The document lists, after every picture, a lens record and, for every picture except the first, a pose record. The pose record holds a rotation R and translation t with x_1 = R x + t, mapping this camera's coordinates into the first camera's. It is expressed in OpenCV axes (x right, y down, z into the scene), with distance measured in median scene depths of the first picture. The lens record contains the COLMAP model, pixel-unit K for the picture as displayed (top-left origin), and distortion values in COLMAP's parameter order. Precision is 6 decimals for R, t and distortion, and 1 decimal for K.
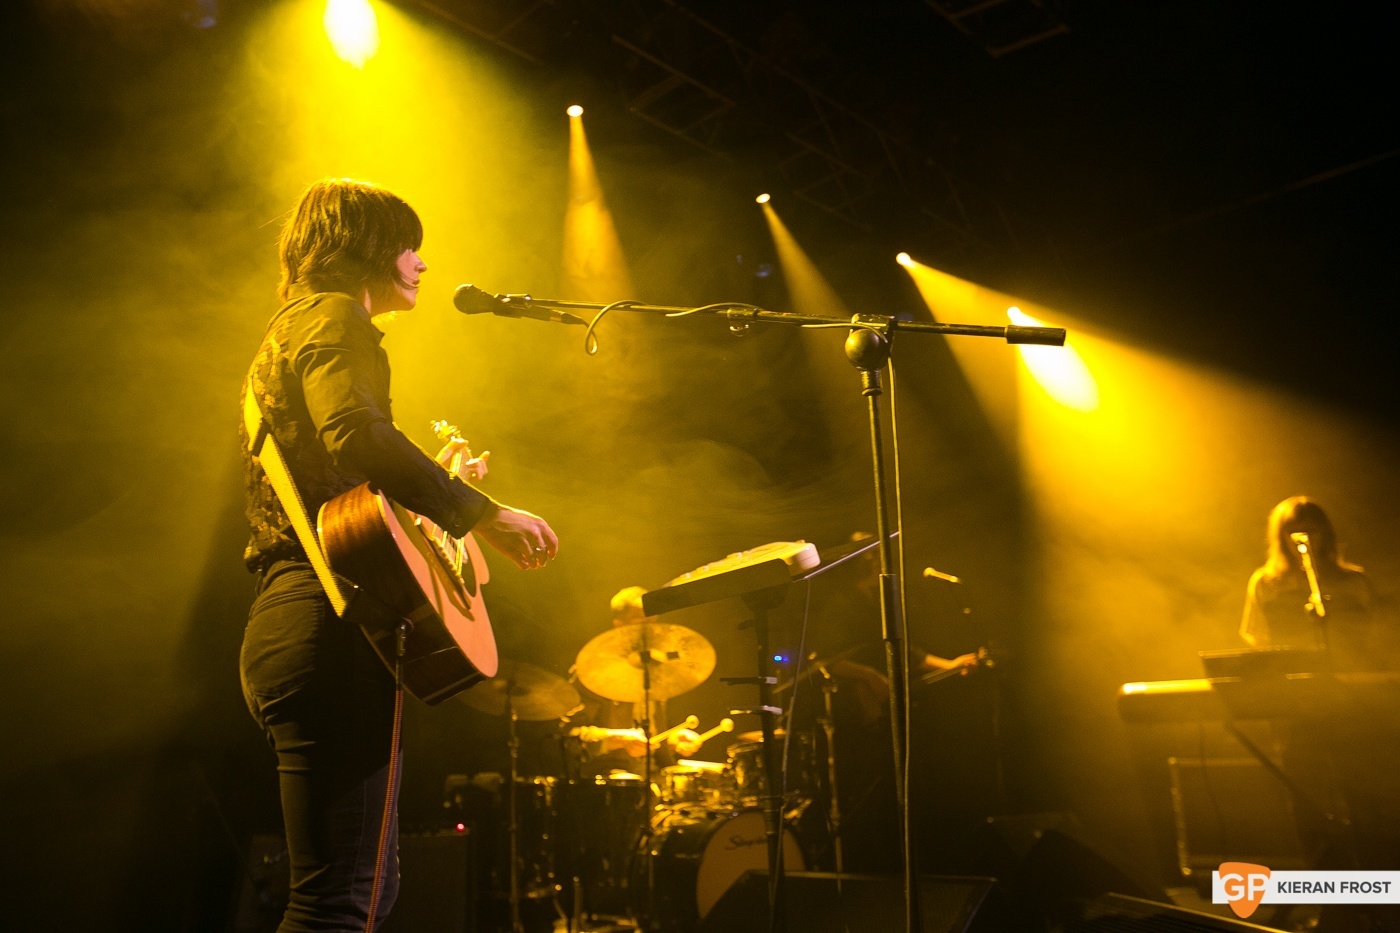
lens RADIAL K [[1109.0, 0, 700.0], [0, 1109.0, 466.5], [0, 0, 1]] dist [-0.001806, 0.001841]
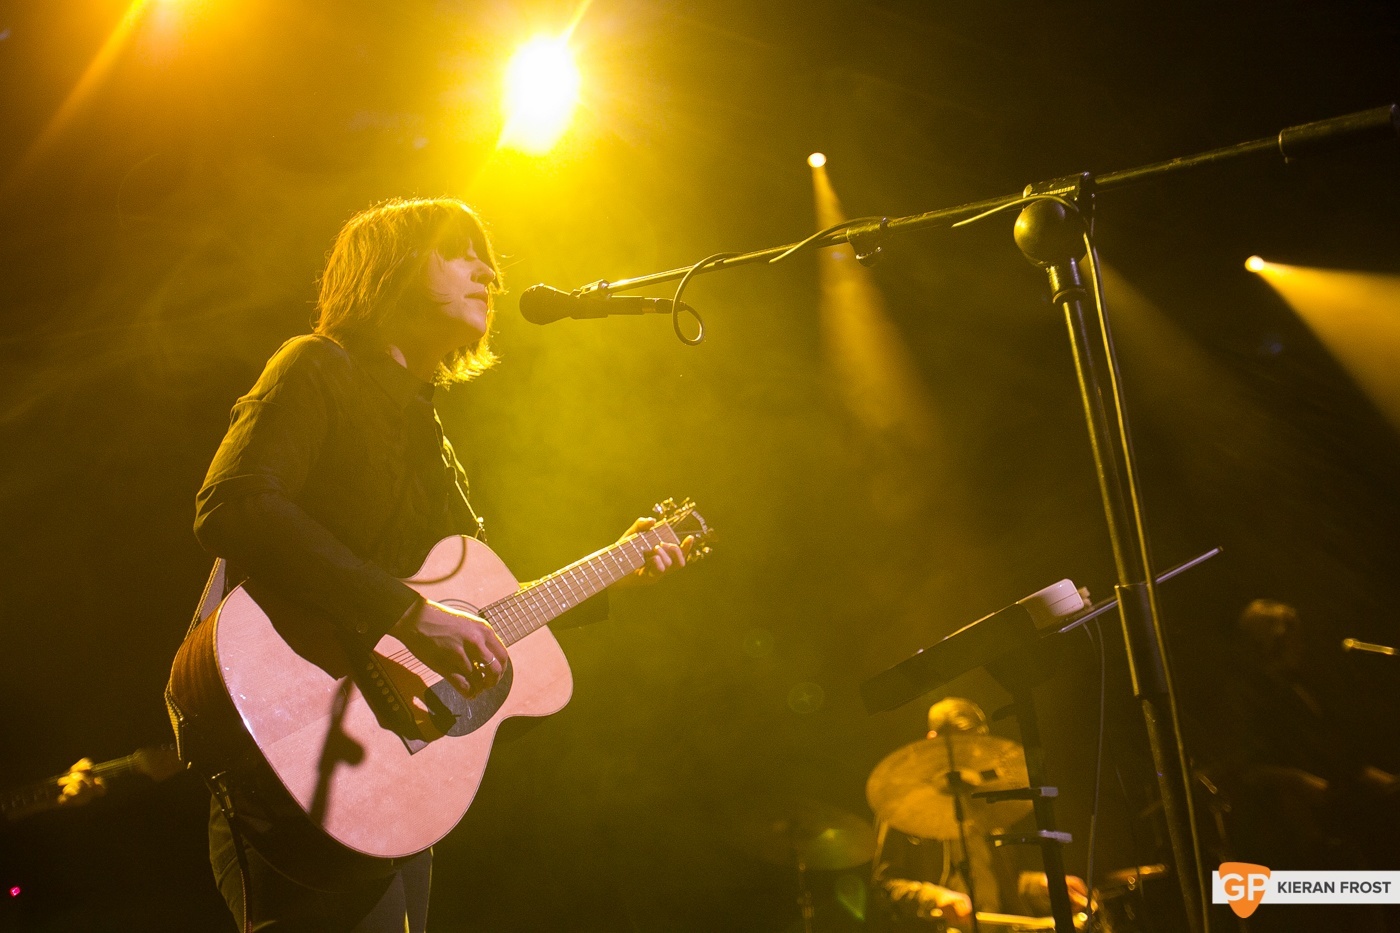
lens RADIAL K [[1223.8, 0, 701.6], [0, 1223.8, 460.9], [0, 0, 1]] dist [0.040702, 0.000726]
pose [[0.954417, -0.142403, -0.262315, 0.041955], [0.116824, 0.986960, -0.110732, 0.024746], [0.274663, 0.075040, 0.958608, 0.097732]]
